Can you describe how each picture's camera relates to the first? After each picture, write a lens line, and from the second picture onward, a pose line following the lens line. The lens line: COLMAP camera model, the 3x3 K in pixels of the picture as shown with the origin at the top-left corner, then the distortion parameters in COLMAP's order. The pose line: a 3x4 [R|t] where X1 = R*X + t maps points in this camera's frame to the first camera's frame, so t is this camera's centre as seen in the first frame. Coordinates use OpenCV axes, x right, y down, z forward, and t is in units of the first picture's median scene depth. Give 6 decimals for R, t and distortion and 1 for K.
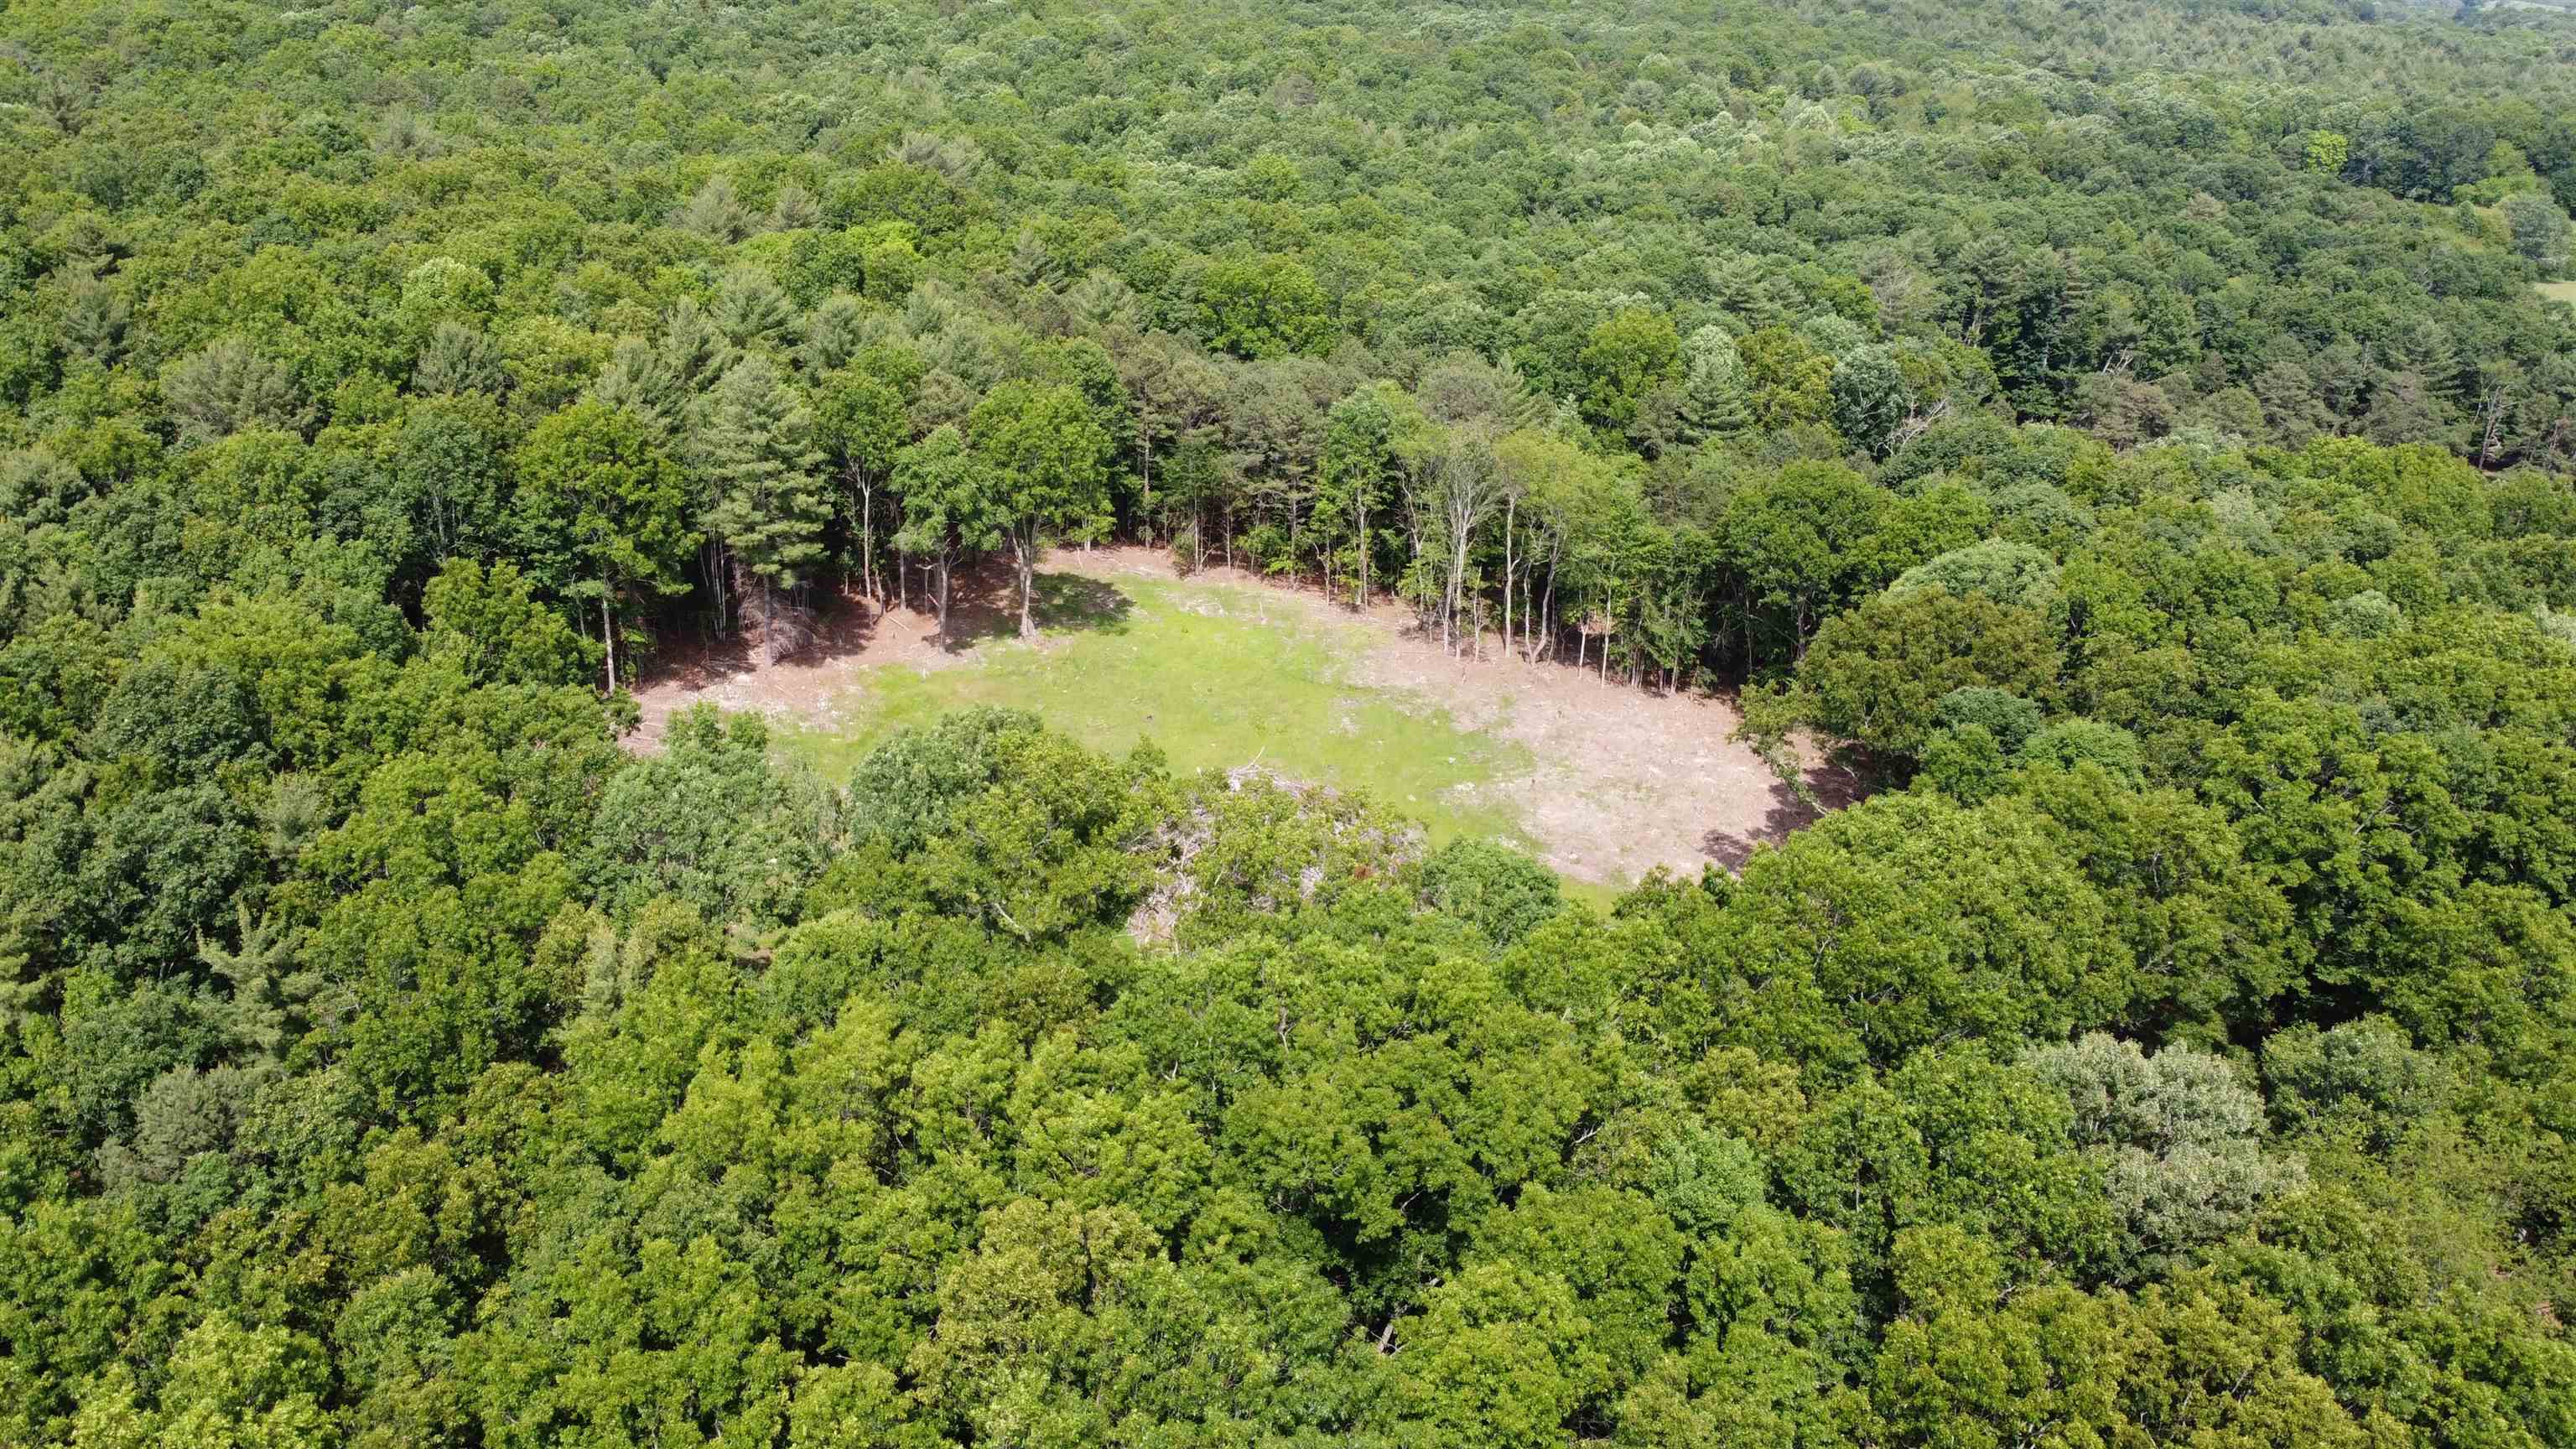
lens RADIAL K [[1941.4, 0, 1270.4], [0, 1941.4, 735.6], [0, 0, 1]] dist [0.003221, -0.012675]
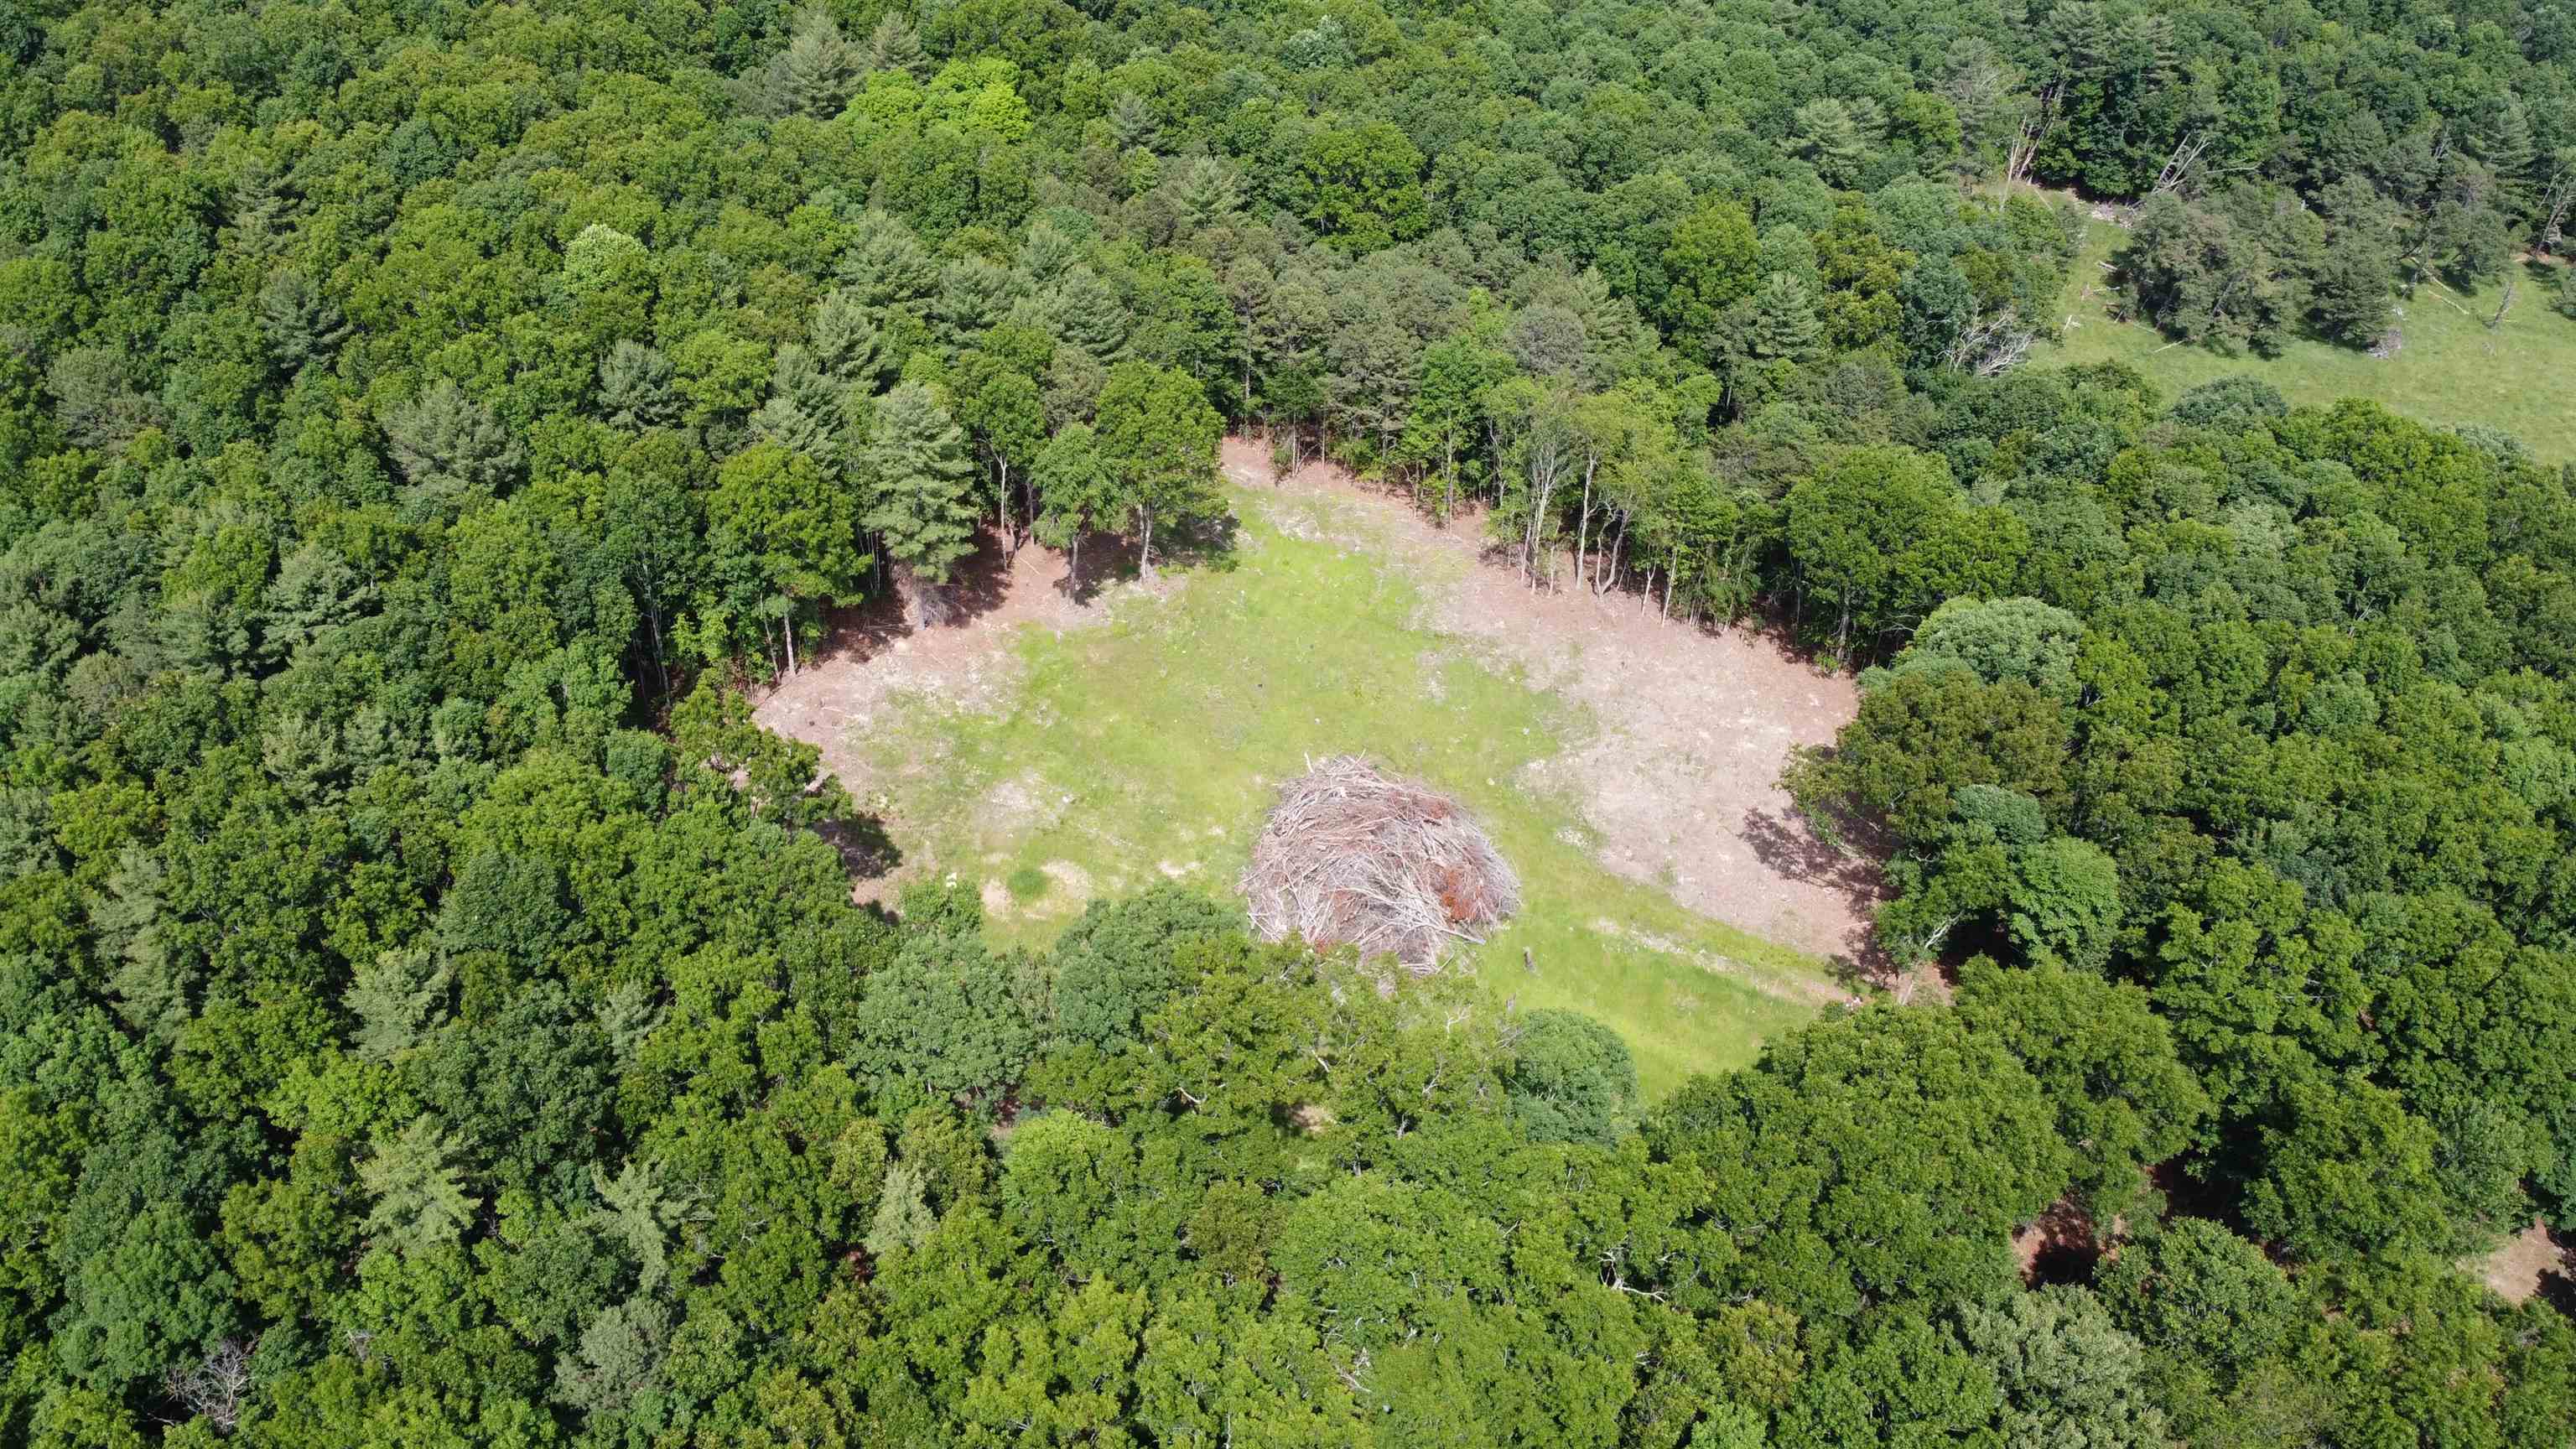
lens RADIAL K [[1941.4, 0, 1266.9], [0, 1941.4, 708.4], [0, 0, 1]] dist [0.003221, -0.012675]
pose [[0.999741, 0.019186, -0.012207, -0.040459], [-0.015224, 0.963447, 0.267466, -0.269271], [0.016892, -0.267212, 0.963490, -0.085240]]
